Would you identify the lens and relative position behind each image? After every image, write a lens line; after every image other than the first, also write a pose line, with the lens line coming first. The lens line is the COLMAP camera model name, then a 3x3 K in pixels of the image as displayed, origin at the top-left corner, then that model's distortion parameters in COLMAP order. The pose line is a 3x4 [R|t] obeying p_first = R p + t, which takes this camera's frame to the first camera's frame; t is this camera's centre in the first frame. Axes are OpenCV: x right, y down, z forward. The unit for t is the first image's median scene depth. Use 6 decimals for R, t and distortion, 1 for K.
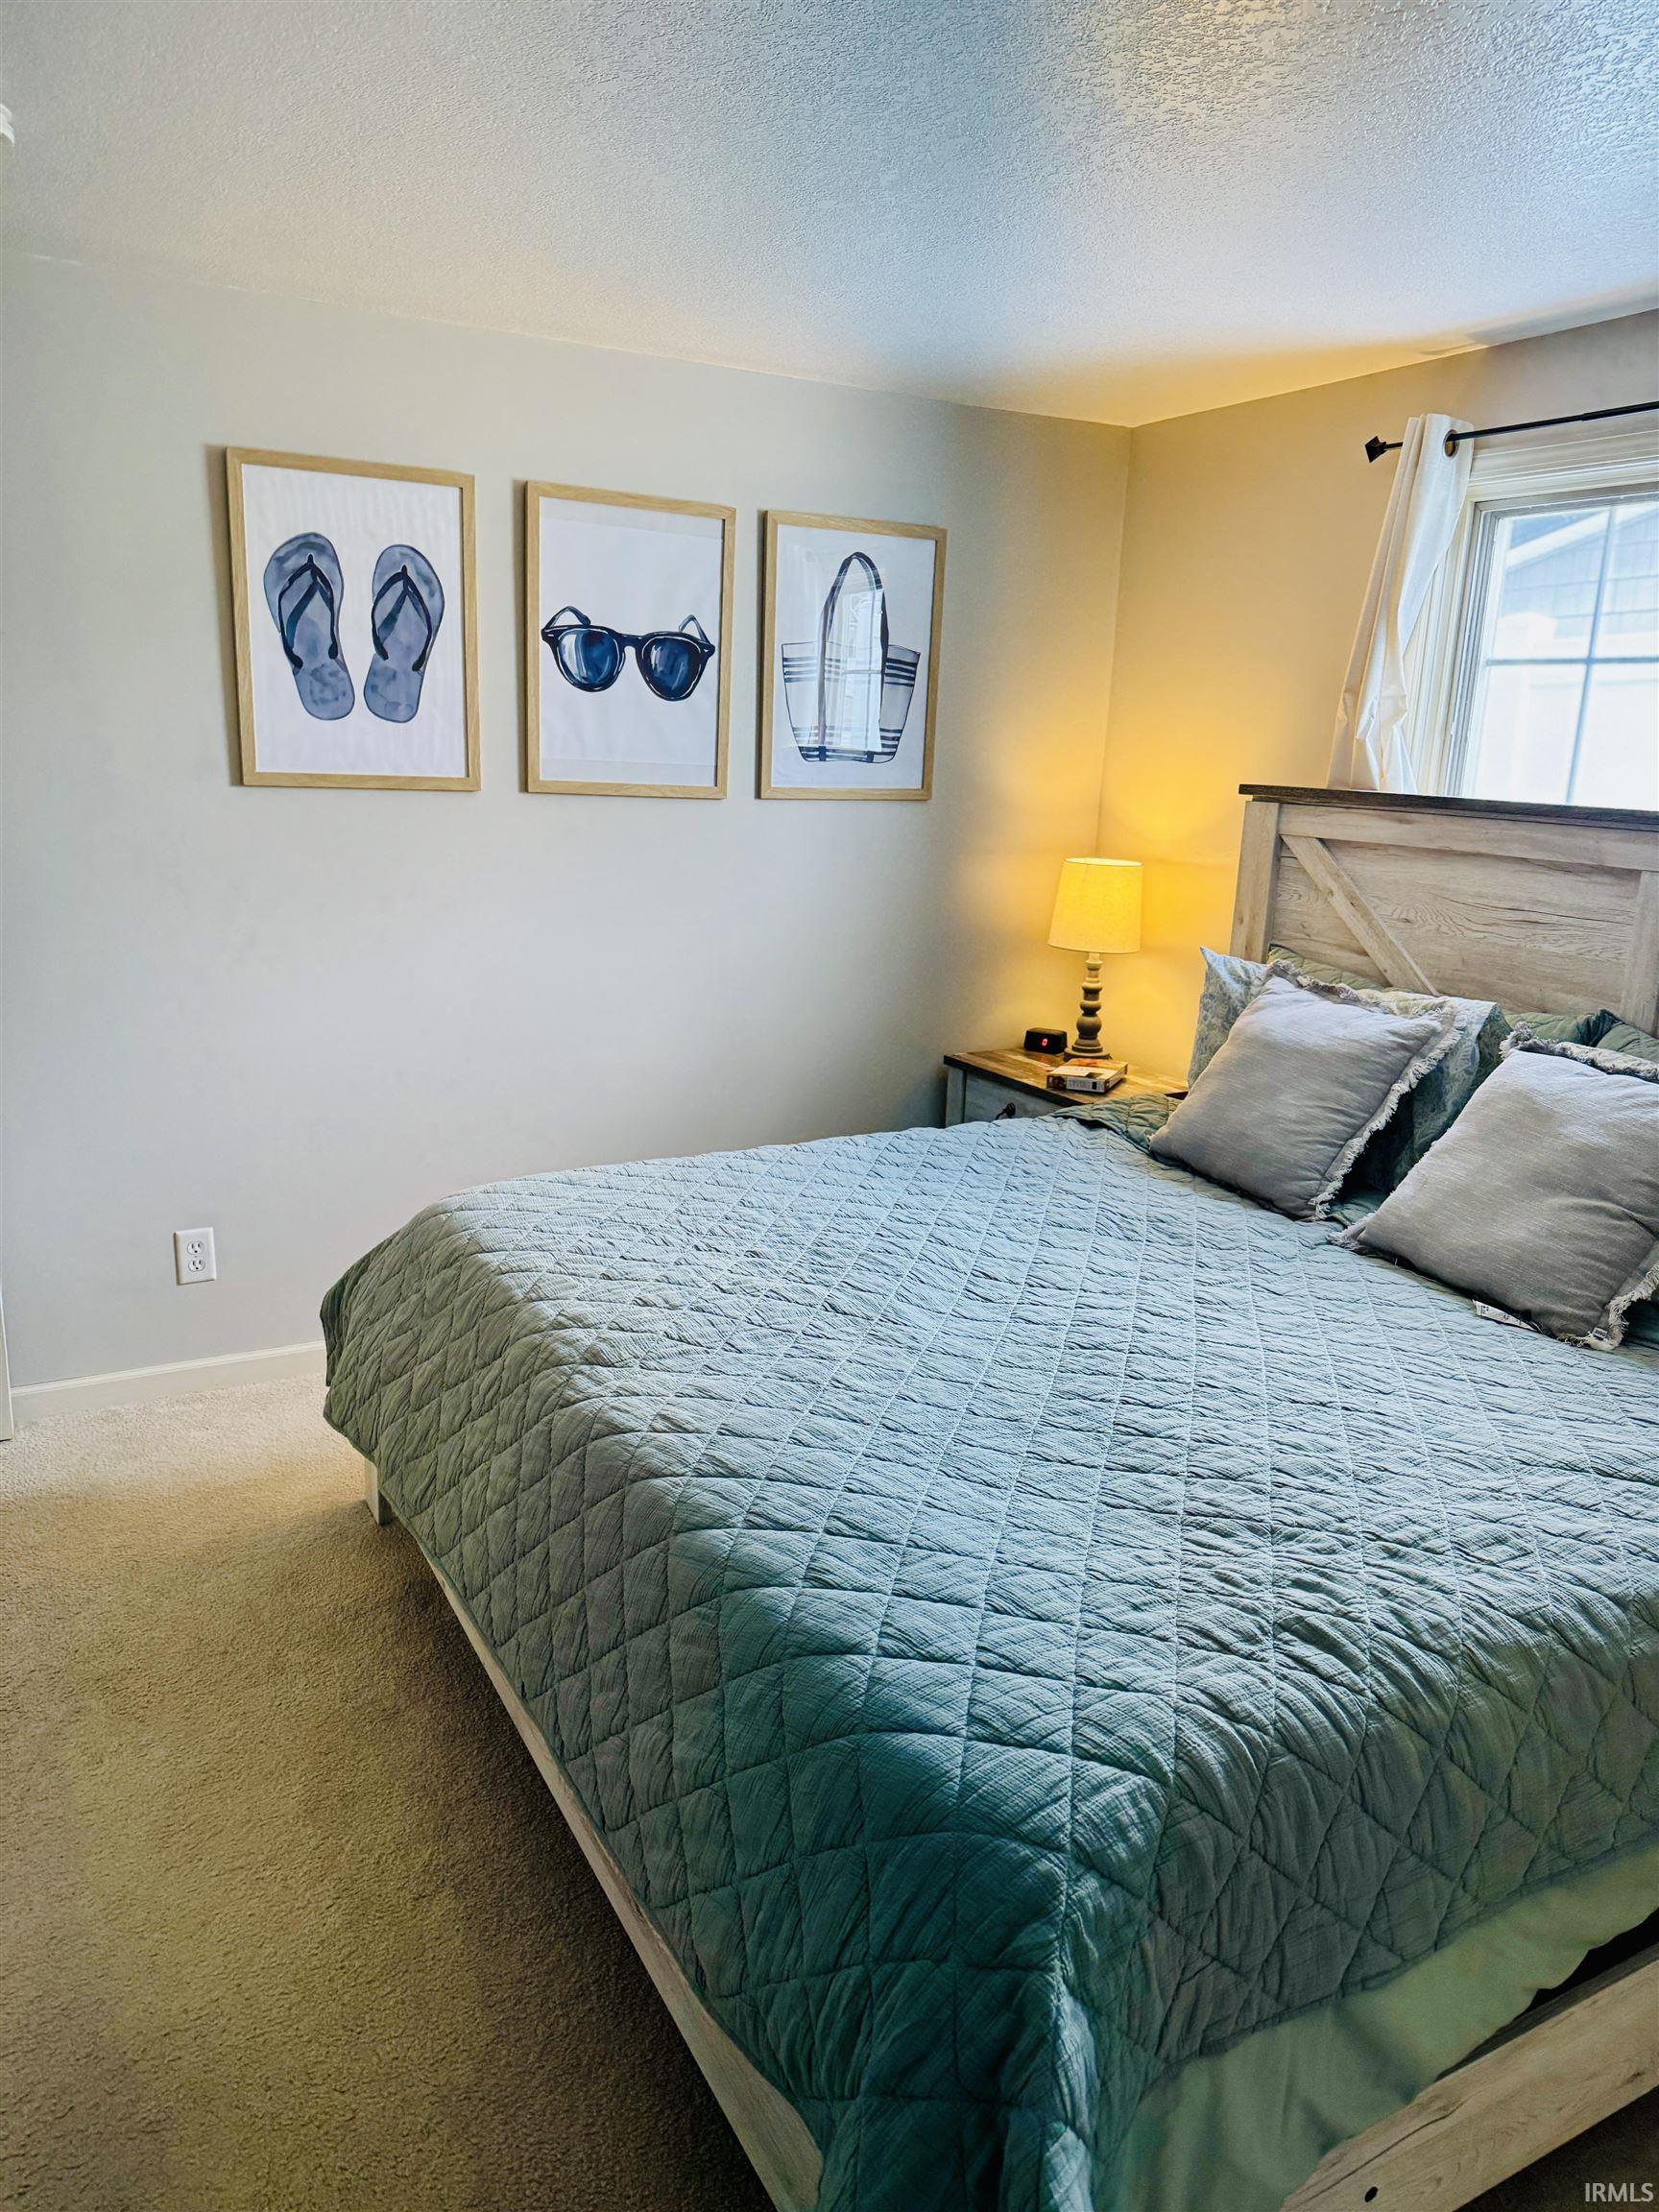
lens RADIAL K [[1551.7, 0, 809.8], [0, 1551.7, 1097.4], [0, 0, 1]] dist [0.098966, -0.175377]
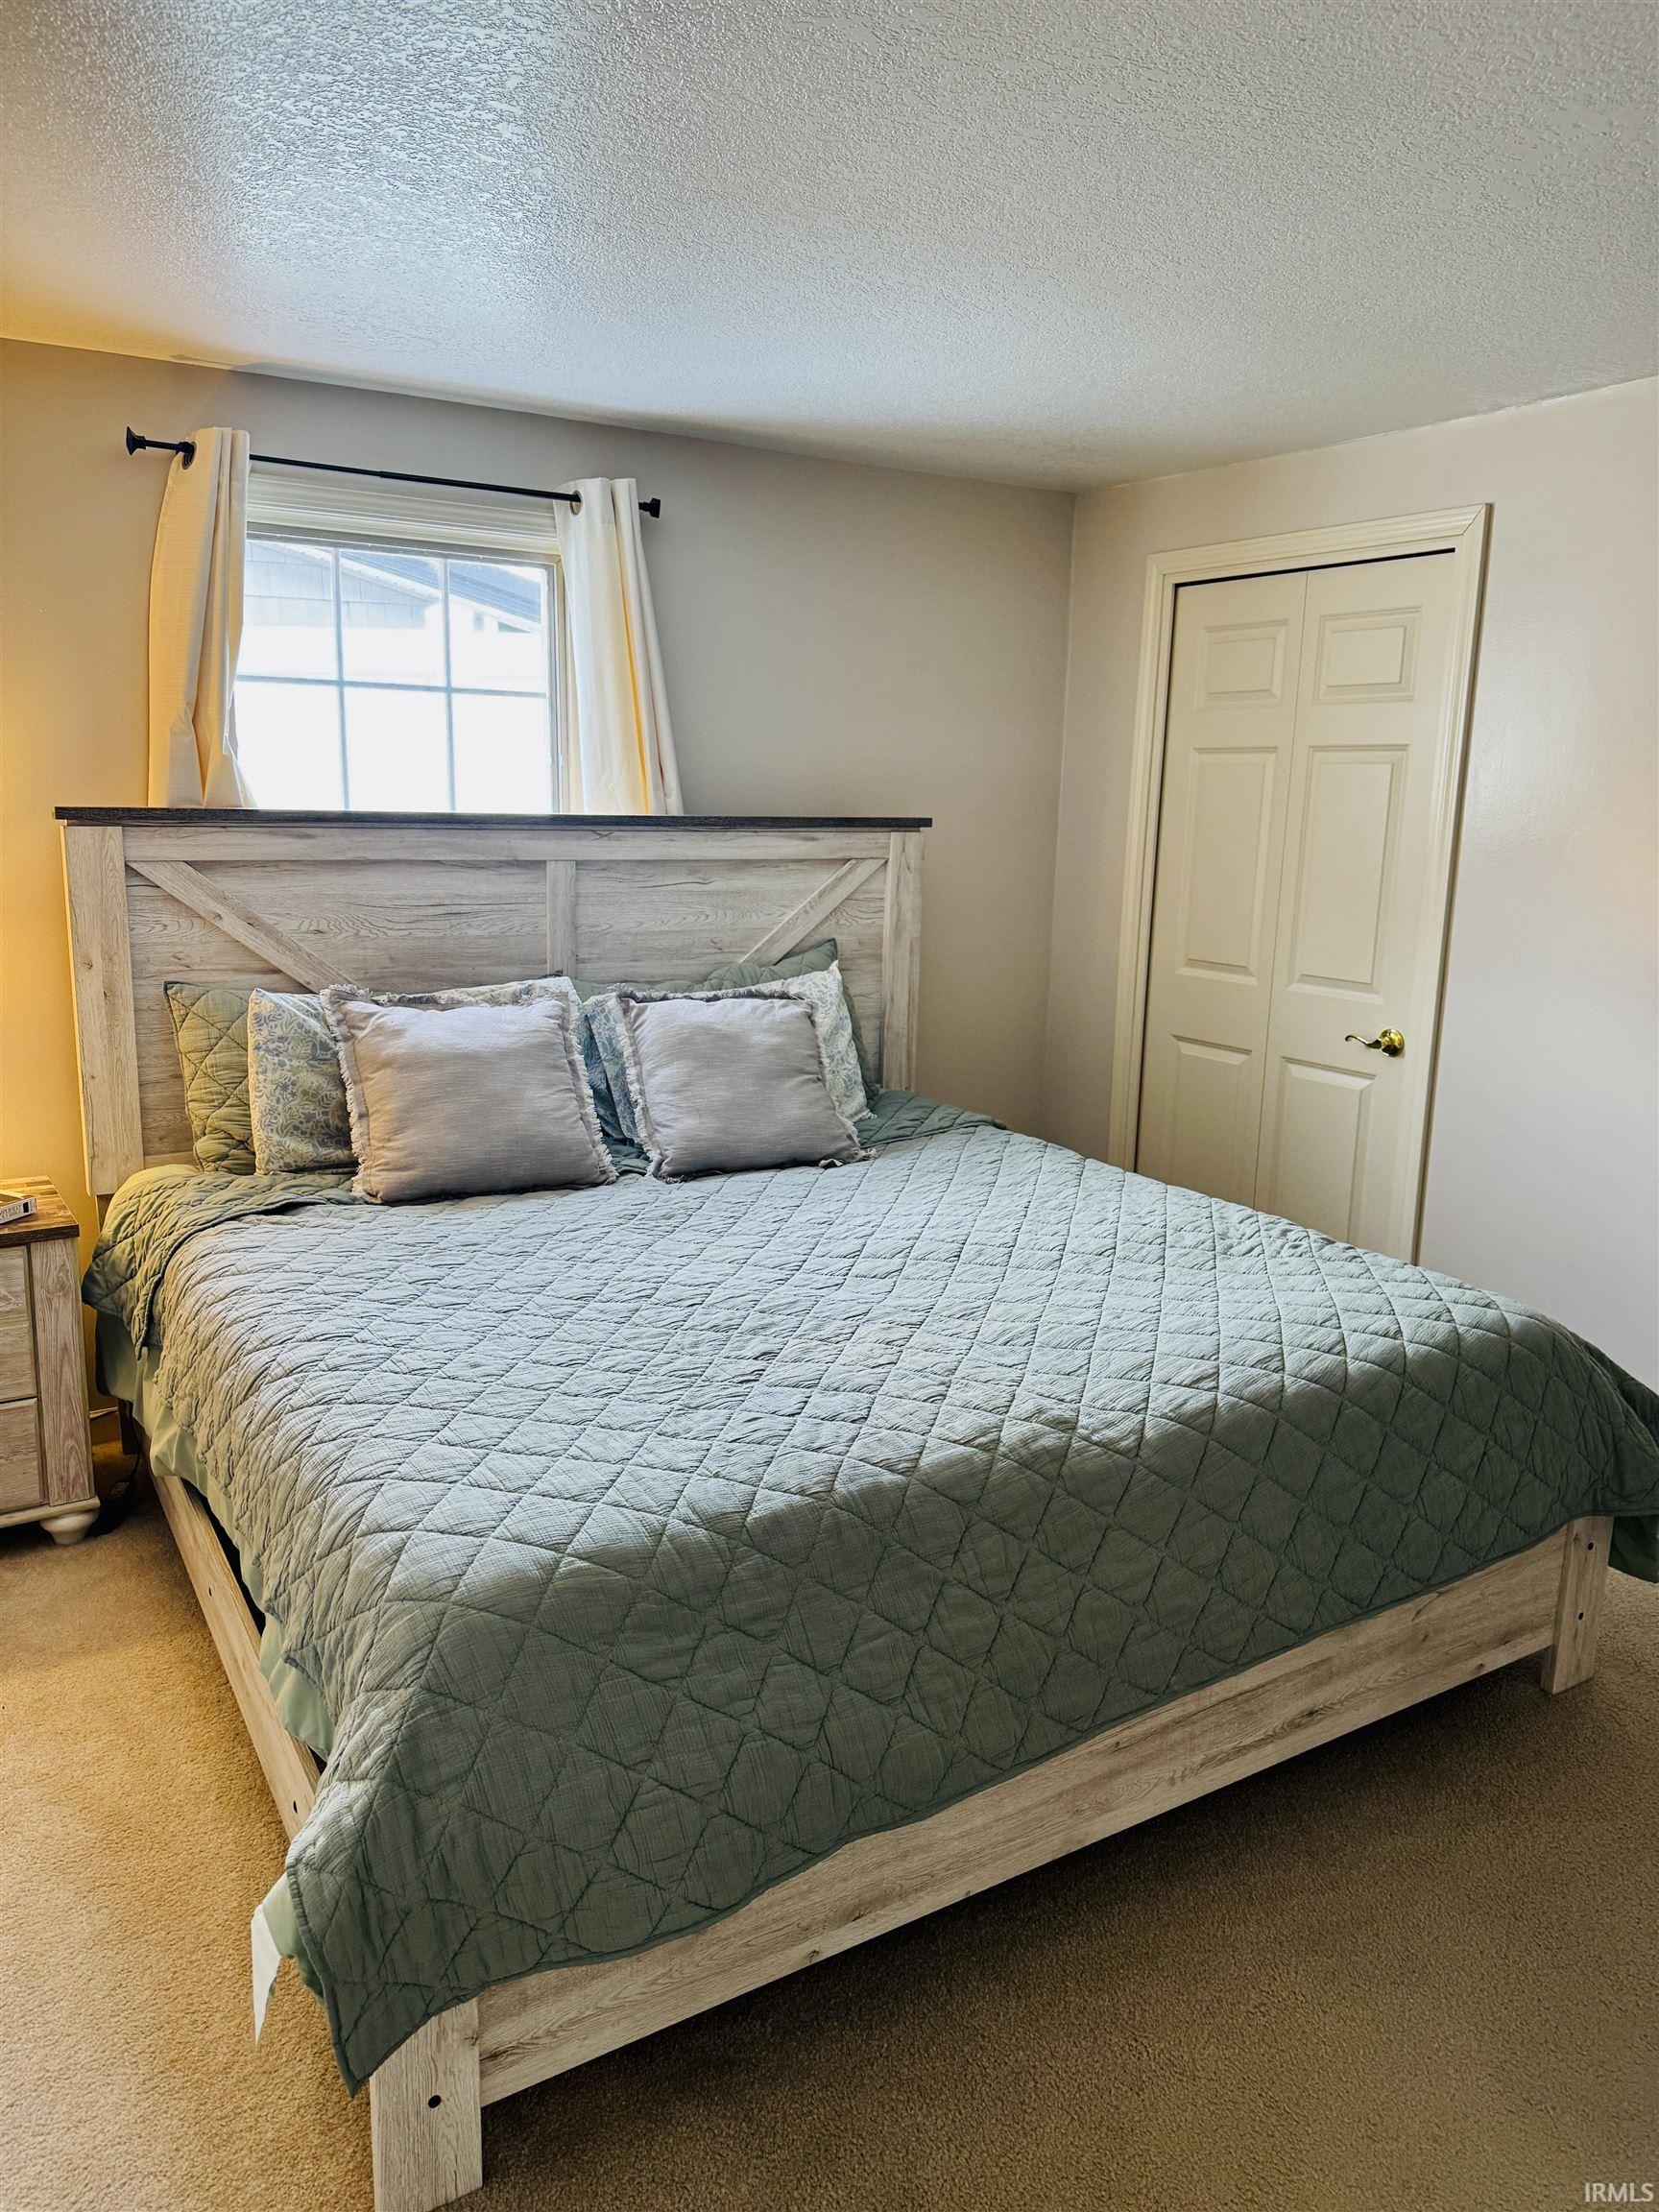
lens RADIAL K [[1551.7, 0, 809.8], [0, 1551.7, 1097.4], [0, 0, 1]] dist [0.098966, -0.175377]
pose [[-0.059328, -0.234504, 0.970303, -0.720880], [0.206035, 0.948209, 0.241762, -0.208403], [-0.976744, 0.214260, -0.007939, 0.779160]]
